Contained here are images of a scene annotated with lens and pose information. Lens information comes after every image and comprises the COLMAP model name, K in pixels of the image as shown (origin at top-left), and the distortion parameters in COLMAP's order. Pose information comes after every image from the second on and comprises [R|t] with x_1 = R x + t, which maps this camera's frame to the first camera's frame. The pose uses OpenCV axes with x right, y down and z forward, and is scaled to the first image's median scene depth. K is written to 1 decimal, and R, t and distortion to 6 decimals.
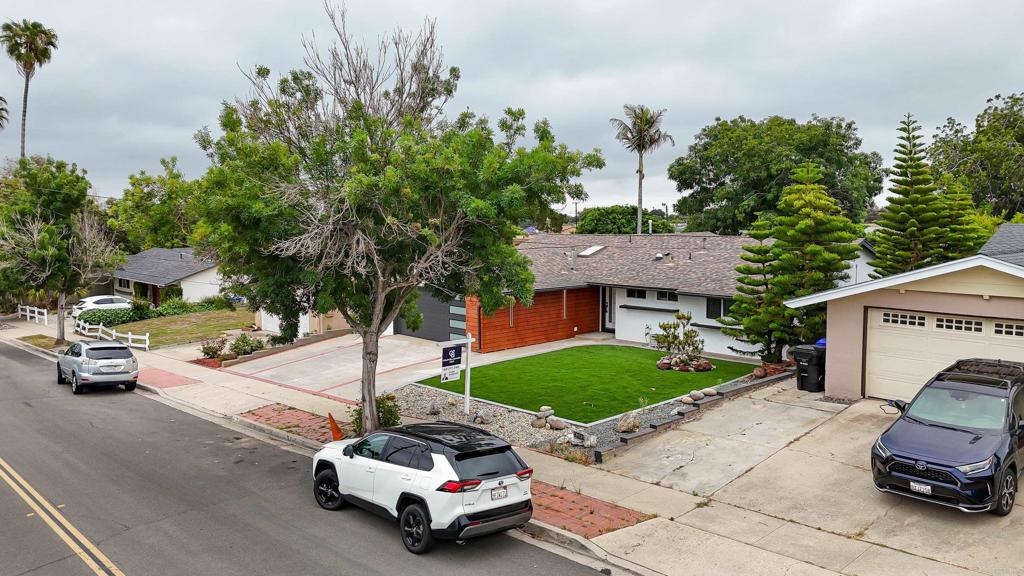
lens RADIAL K [[757.0, 0, 502.8], [0, 757.0, 287.8], [0, 0, 1]] dist [0.088446, -0.082849]
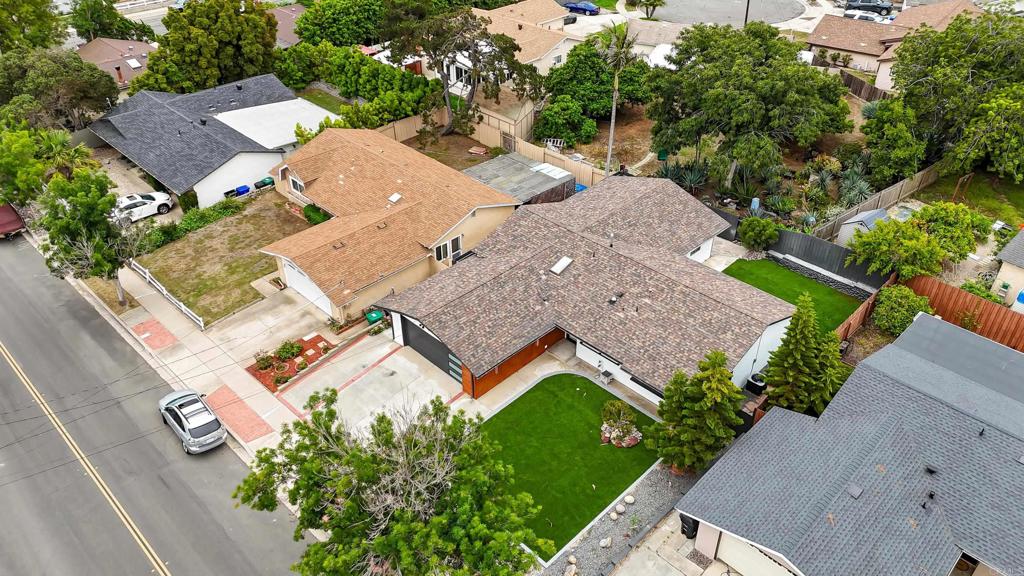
lens RADIAL K [[757.0, 0, 502.8], [0, 757.0, 287.8], [0, 0, 1]] dist [0.088446, -0.082849]
pose [[0.999524, -0.027255, 0.014476, 0.008040], [0.016348, 0.865484, 0.500671, -0.880722], [-0.026175, -0.500195, 0.865517, -0.084076]]
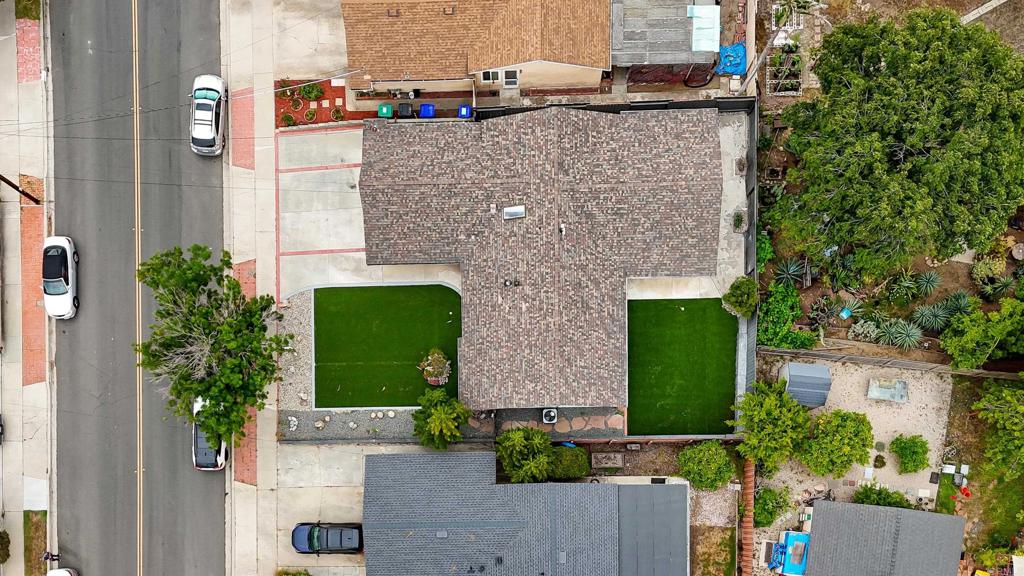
lens RADIAL K [[757.0, 0, 502.8], [0, 757.0, 287.8], [0, 0, 1]] dist [0.088446, -0.082849]
pose [[0.749401, 0.651456, -0.118339, 0.423875], [-0.005946, 0.185343, 0.982656, -1.642462], [0.662090, -0.735699, 0.142770, 0.956132]]
